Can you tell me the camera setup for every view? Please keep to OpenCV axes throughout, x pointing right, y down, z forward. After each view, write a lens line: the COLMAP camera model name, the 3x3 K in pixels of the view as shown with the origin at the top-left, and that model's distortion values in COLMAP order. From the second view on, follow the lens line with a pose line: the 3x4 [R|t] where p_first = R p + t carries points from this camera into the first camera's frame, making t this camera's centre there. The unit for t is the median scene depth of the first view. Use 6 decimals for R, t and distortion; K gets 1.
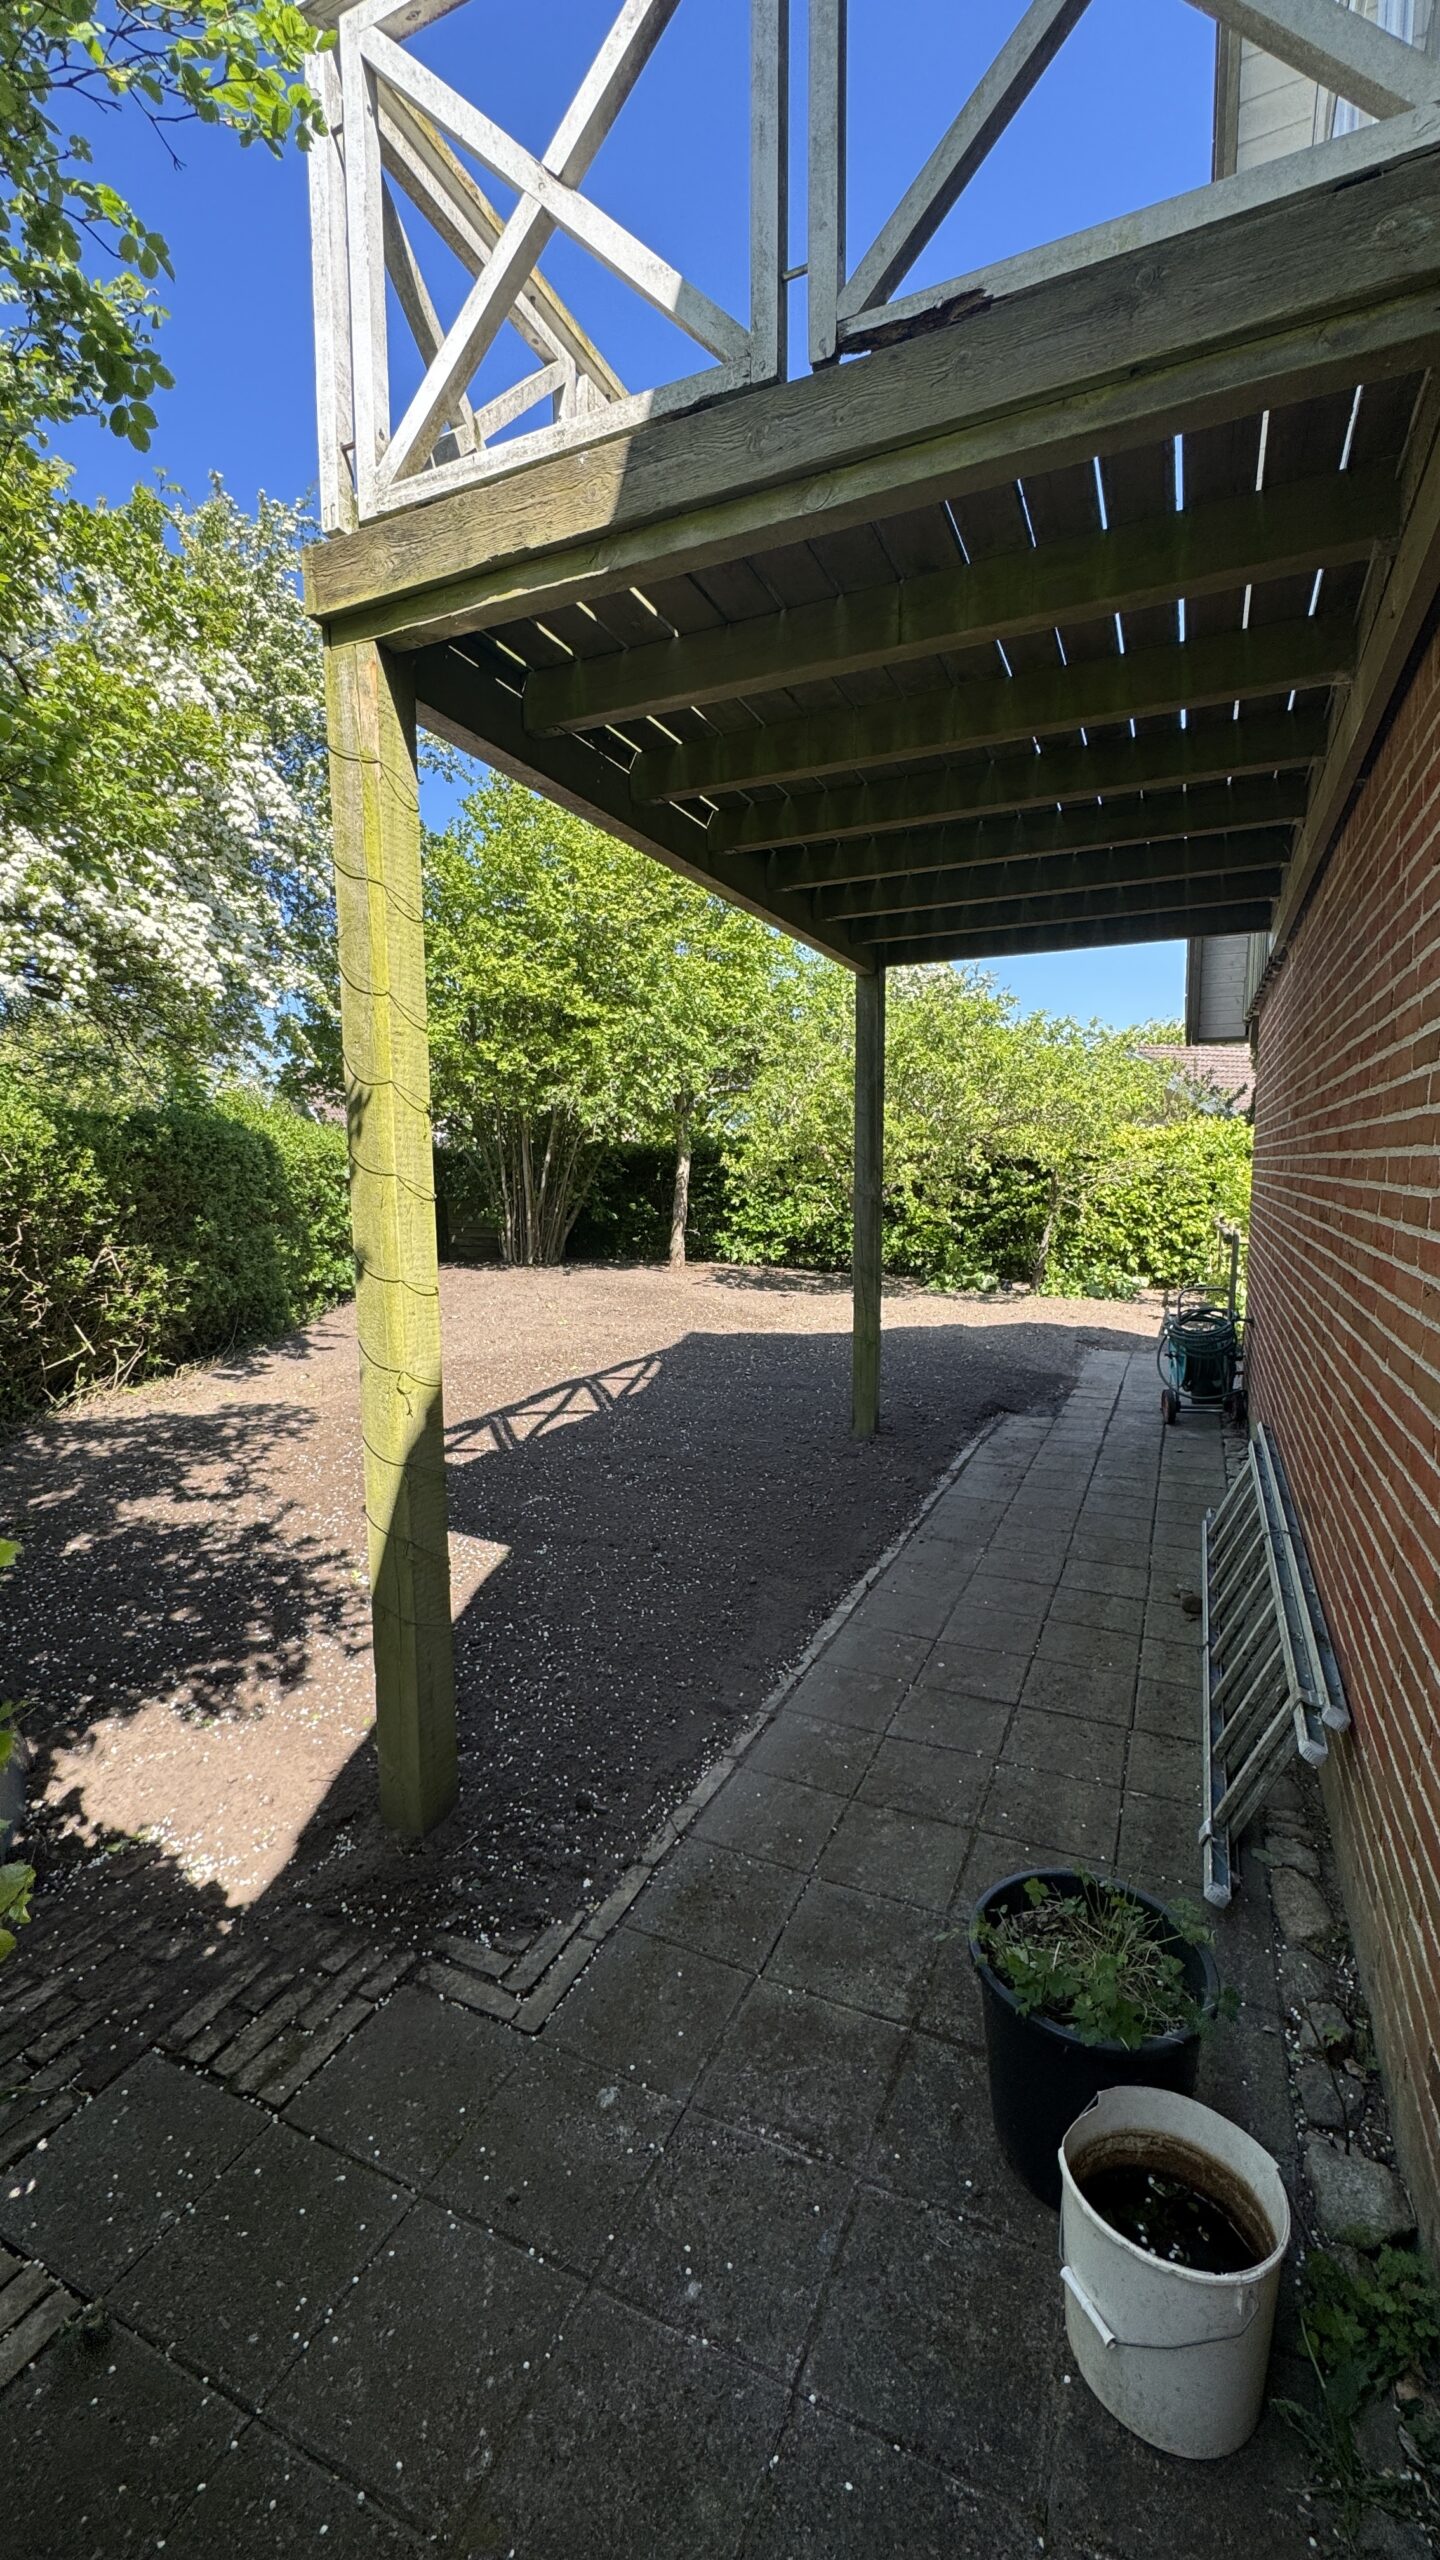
lens RADIAL K [[1020.1, 0, 723.4], [0, 1020.1, 1278.7], [0, 0, 1]] dist [-0.000144, 0.000241]
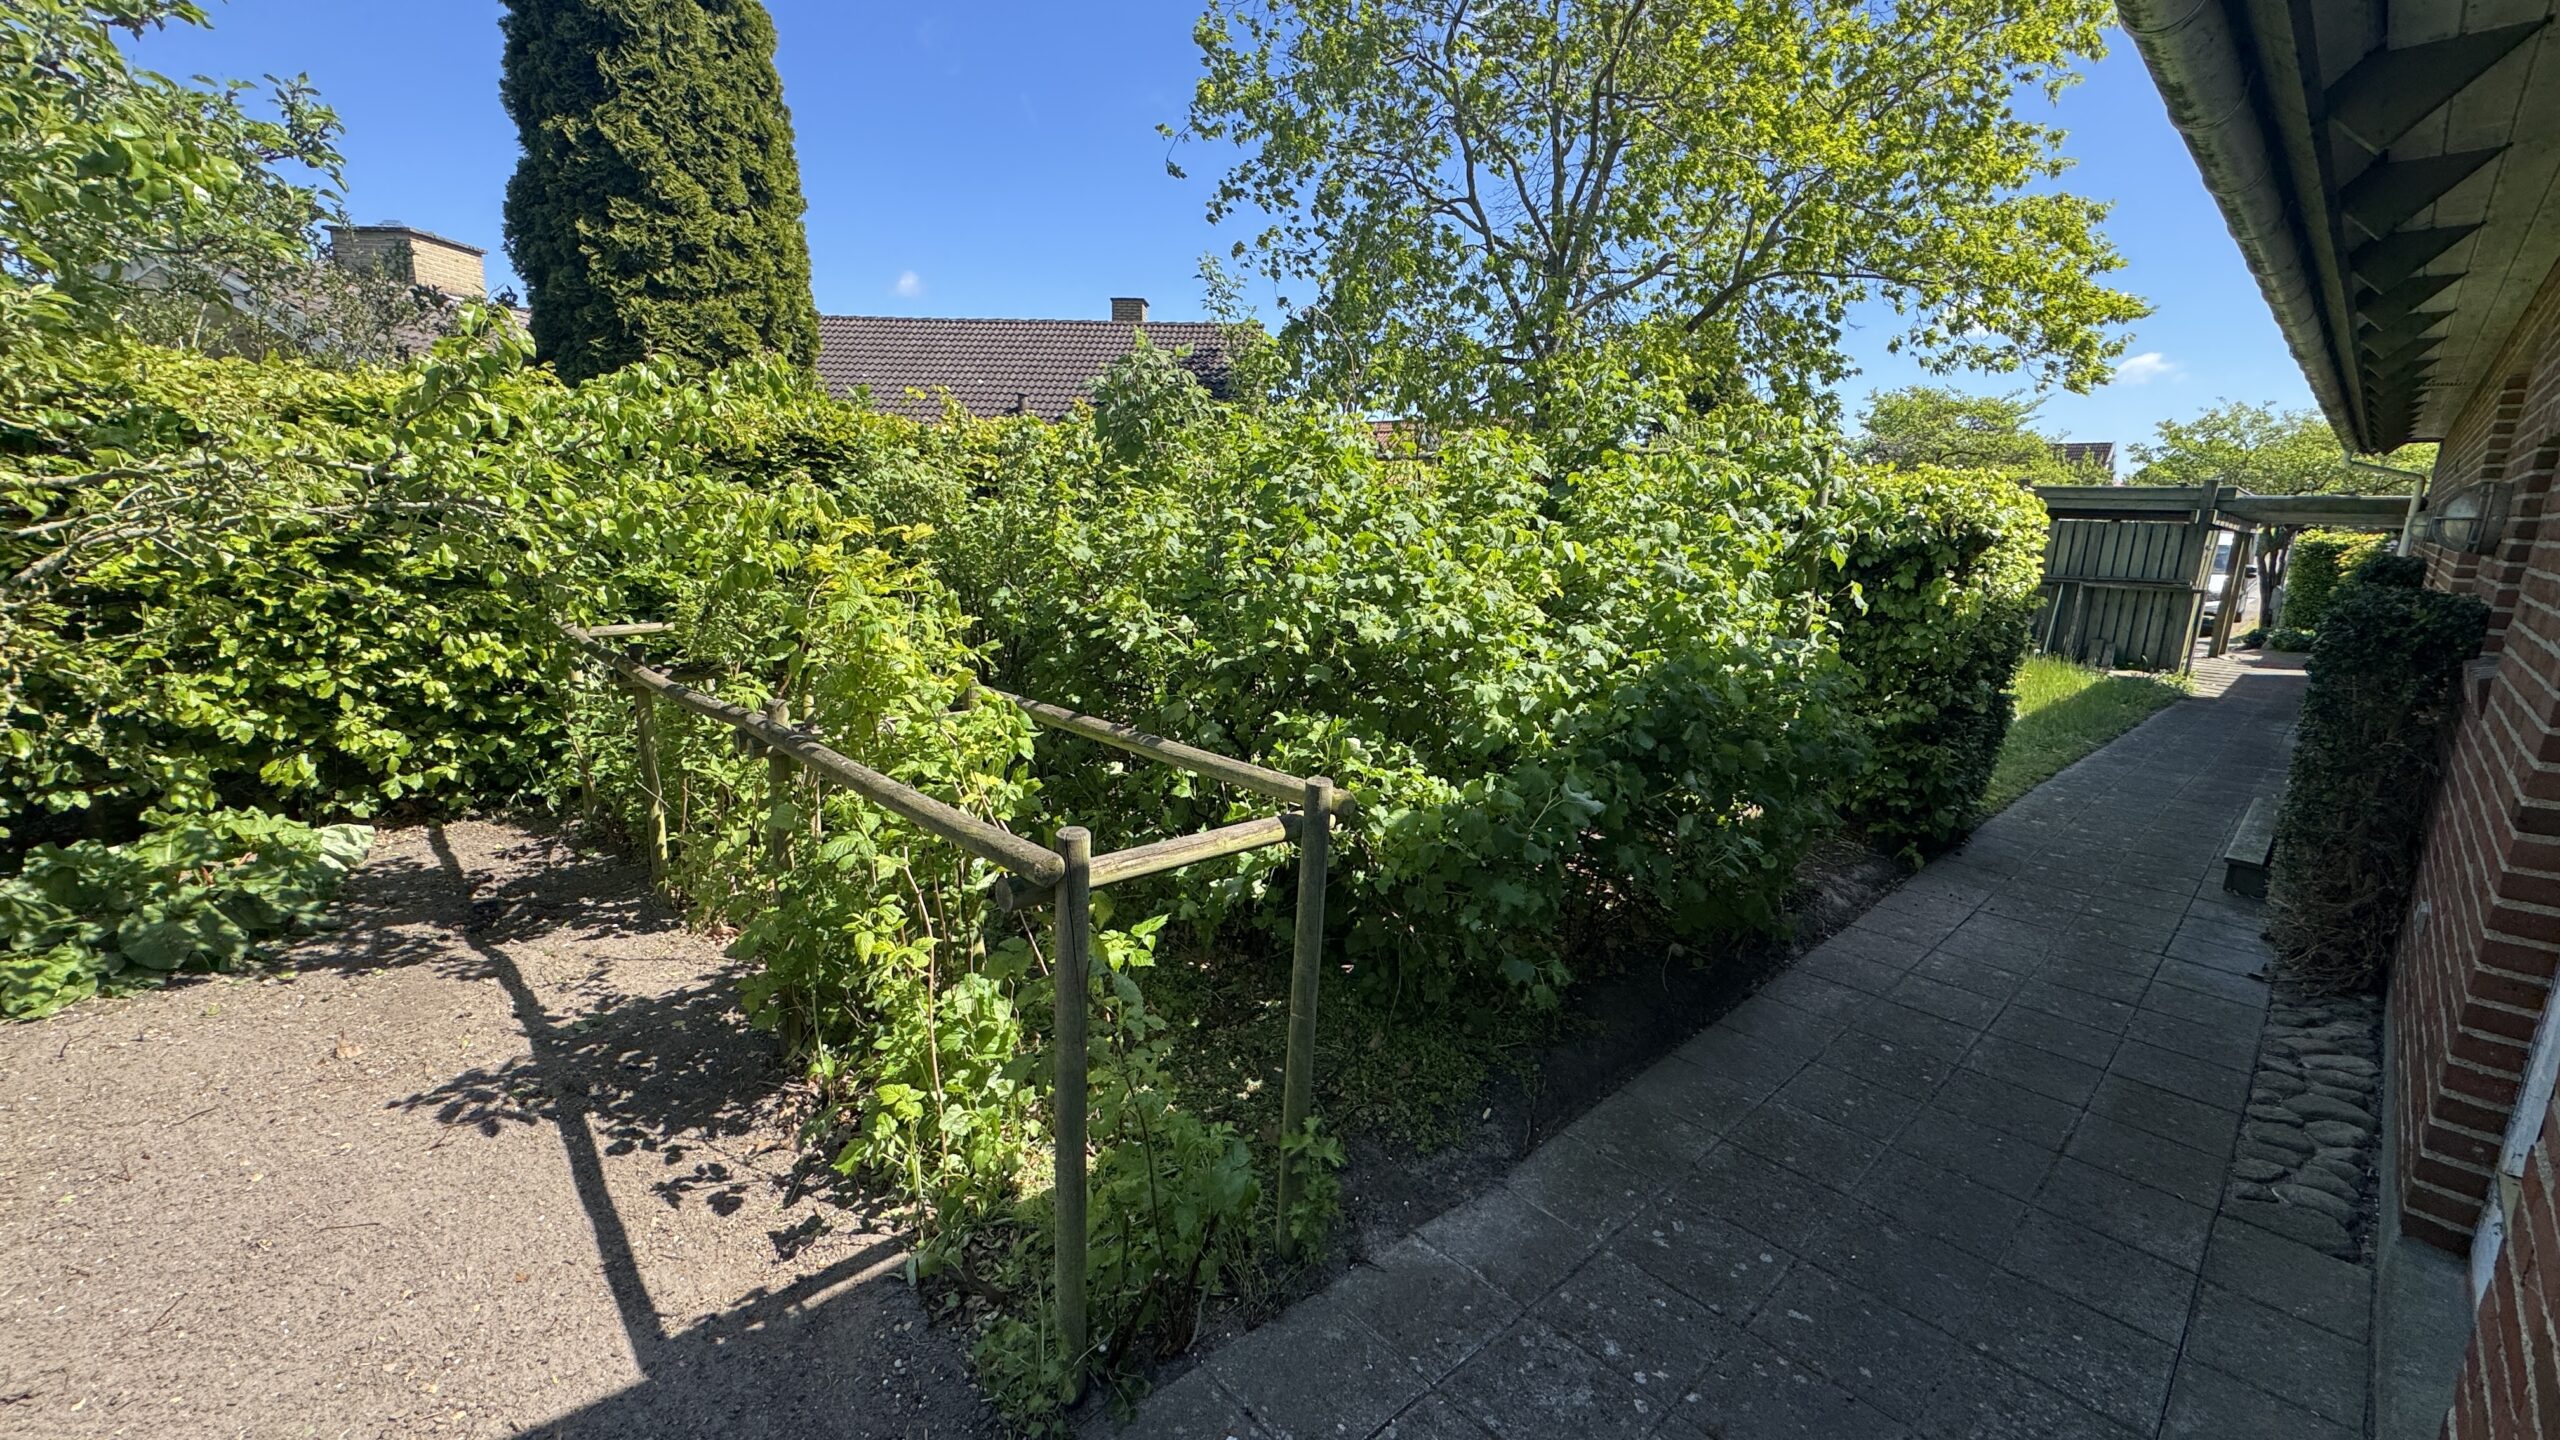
lens RADIAL K [[1026.7, 0, 1292.0], [0, 1026.7, 713.6], [0, 0, 1]] dist [0.000765, -0.000410]
pose [[0.372189, -0.174192, 0.911665, 0.236482], [0.079972, 0.984597, 0.155478, -0.066699], [-0.924705, 0.015040, 0.380386, 0.615659]]
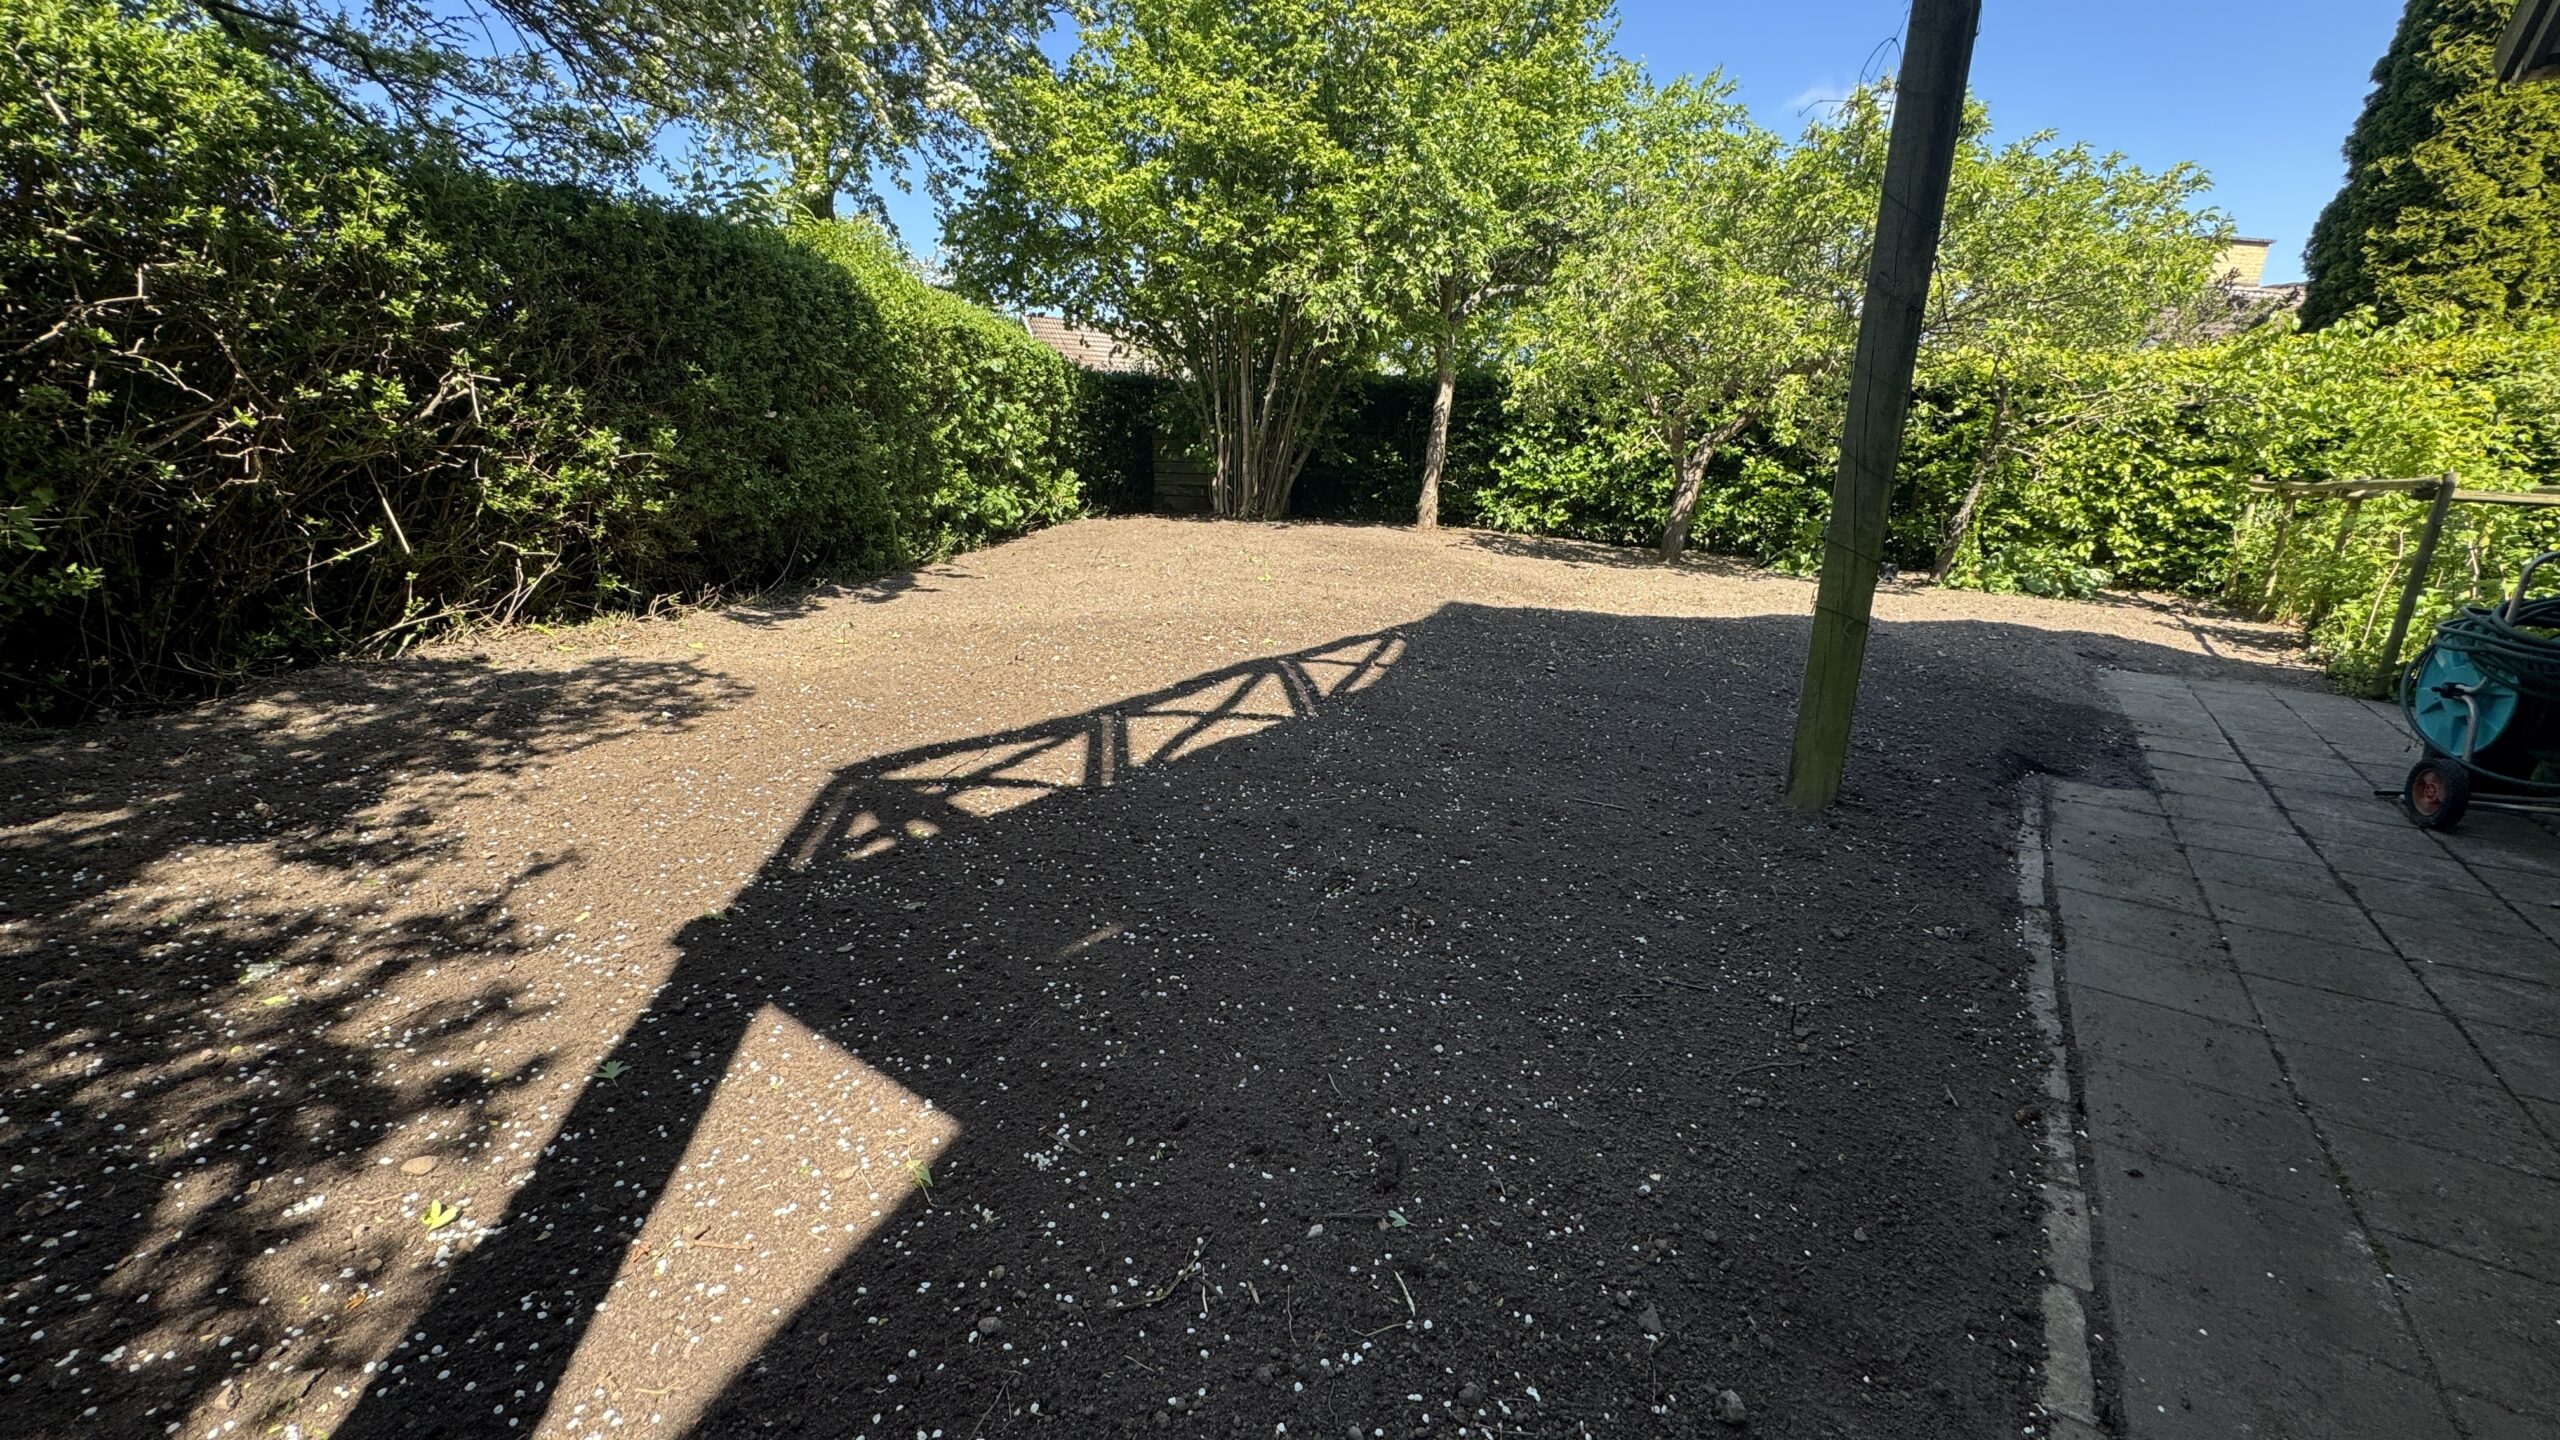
lens RADIAL K [[1016.4, 0, 1291.0], [0, 1016.4, 715.4], [0, 0, 1]] dist [0.000721, 0.000607]
pose [[0.985210, 0.075469, -0.153835, -0.019478], [-0.052539, 0.987588, 0.148020, 0.023680], [0.163096, -0.137748, 0.976947, 0.233741]]
